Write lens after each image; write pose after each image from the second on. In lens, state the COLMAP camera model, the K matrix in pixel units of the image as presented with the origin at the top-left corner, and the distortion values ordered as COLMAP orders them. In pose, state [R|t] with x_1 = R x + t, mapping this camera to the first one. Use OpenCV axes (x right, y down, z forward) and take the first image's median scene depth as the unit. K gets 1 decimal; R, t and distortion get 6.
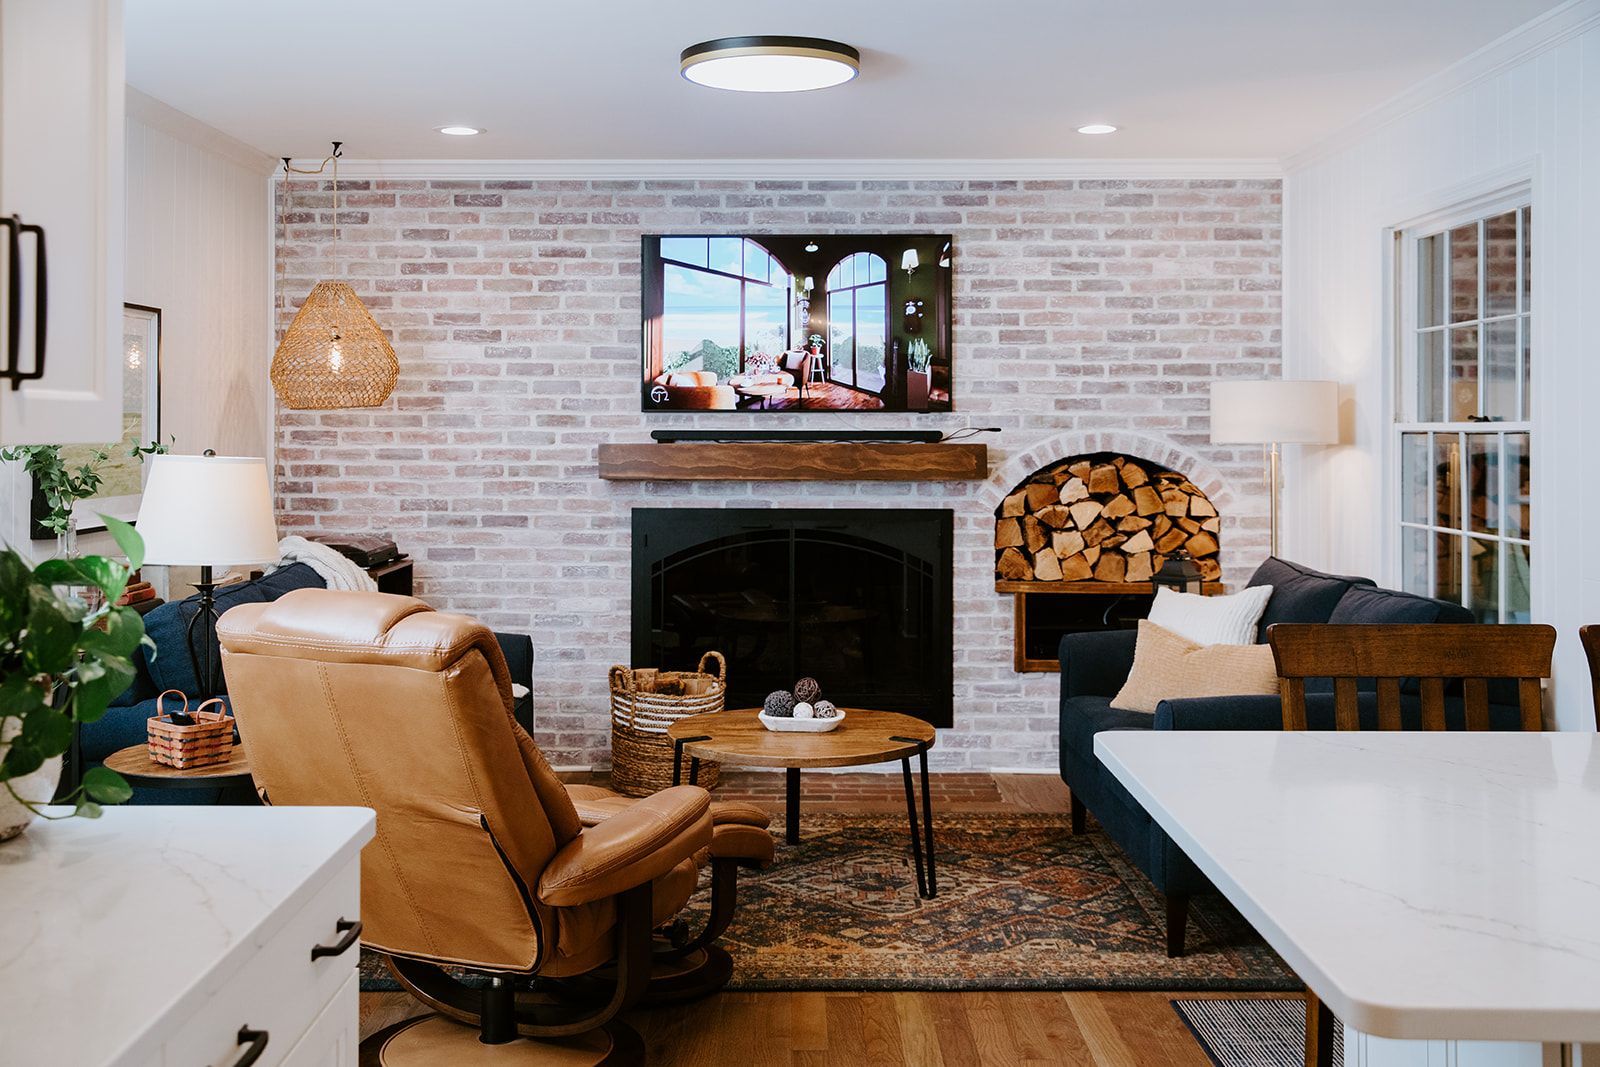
lens RADIAL K [[1704.5, 0, 785.2], [0, 1704.5, 413.1], [0, 0, 1]] dist [-0.001522, 0.000000]
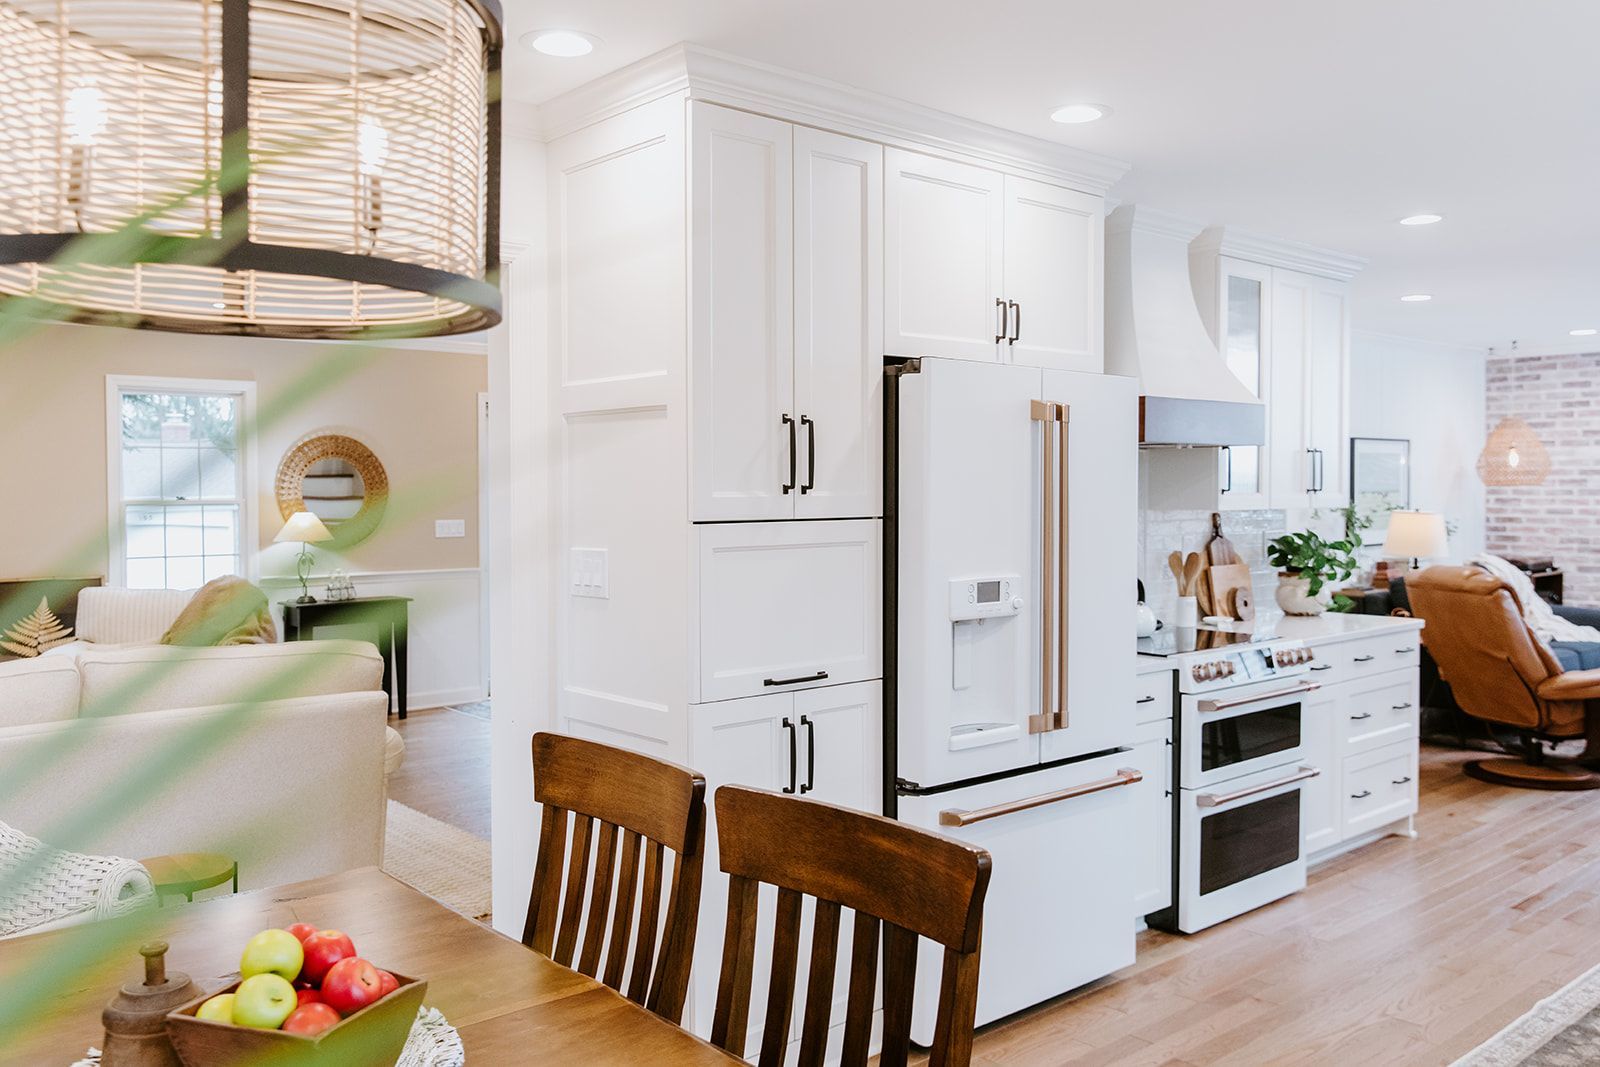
lens RADIAL K [[1302.3, 0, 806.9], [0, 1302.3, 523.6], [0, 0, 1]] dist [-0.015715, 0.034169]
pose [[0.671020, 0.013215, -0.741321, 0.246196], [0.013093, 0.999474, 0.029669, -0.012937], [0.741323, -0.029615, 0.670495, -0.470922]]
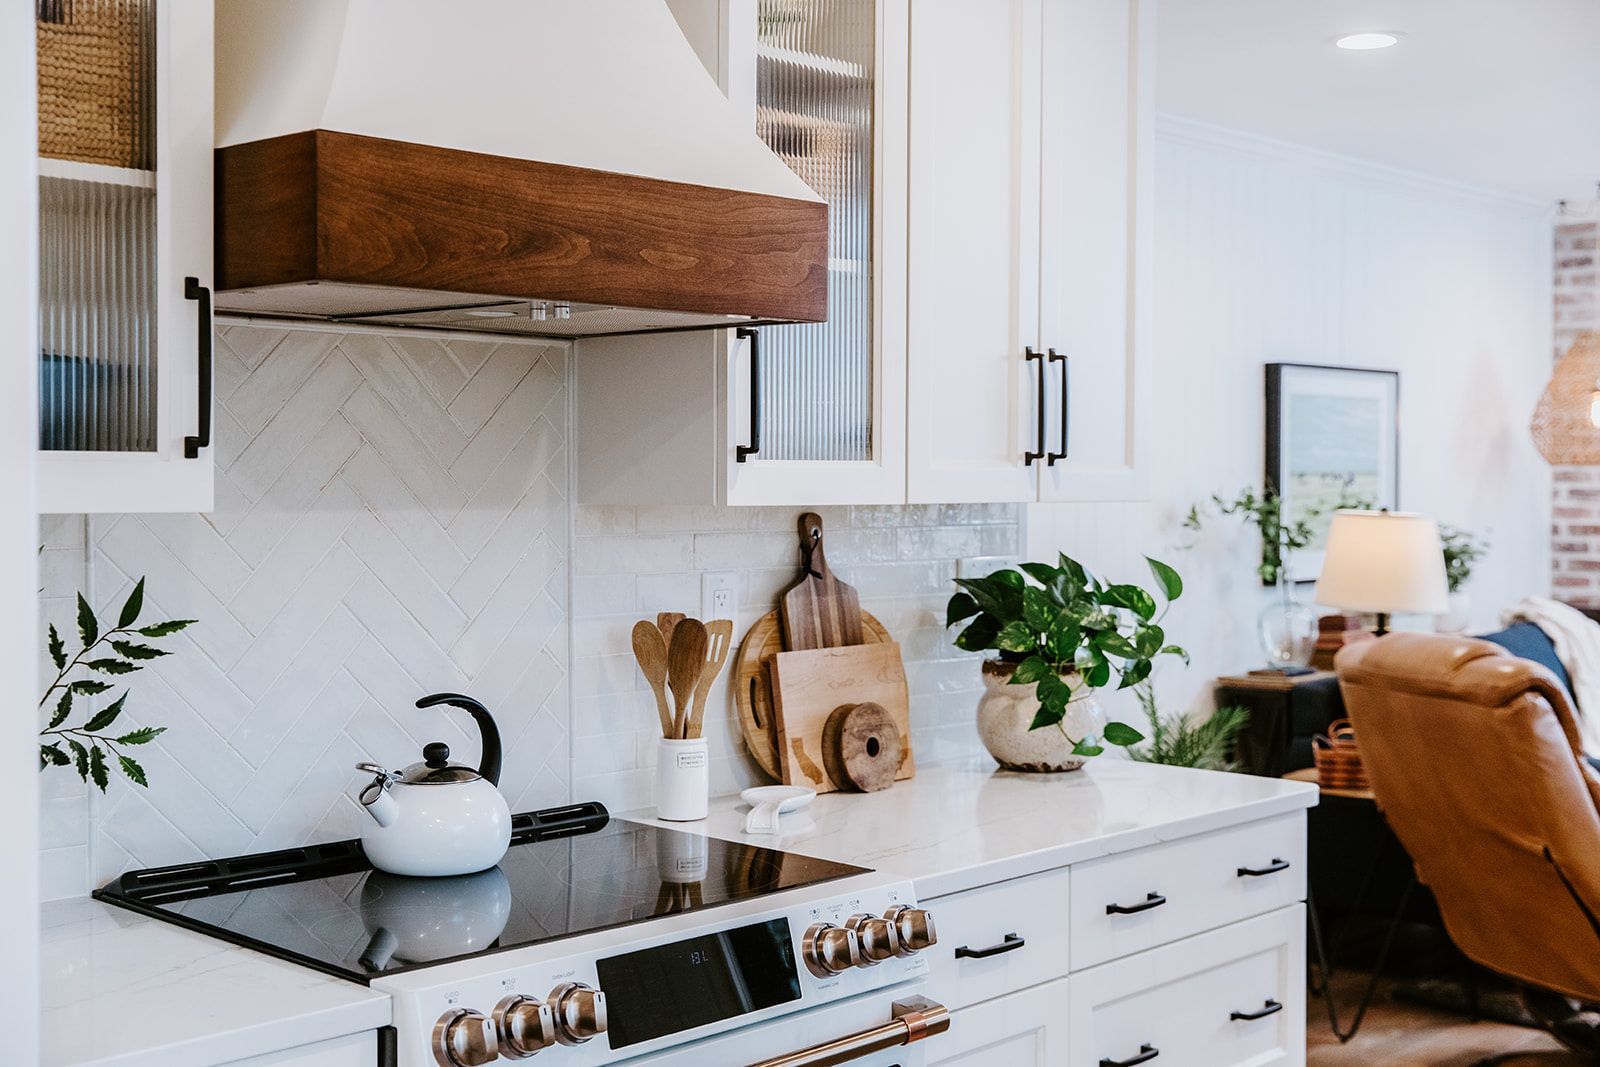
lens RADIAL K [[1988.1, 0, 787.1], [0, 1988.1, 527.8], [0, 0, 1]] dist [0.009835, 0.000000]
pose [[0.734267, 0.014607, -0.678703, 0.145511], [0.007327, 0.999540, 0.029440, -0.003304], [0.678821, -0.026589, 0.733822, -0.110581]]
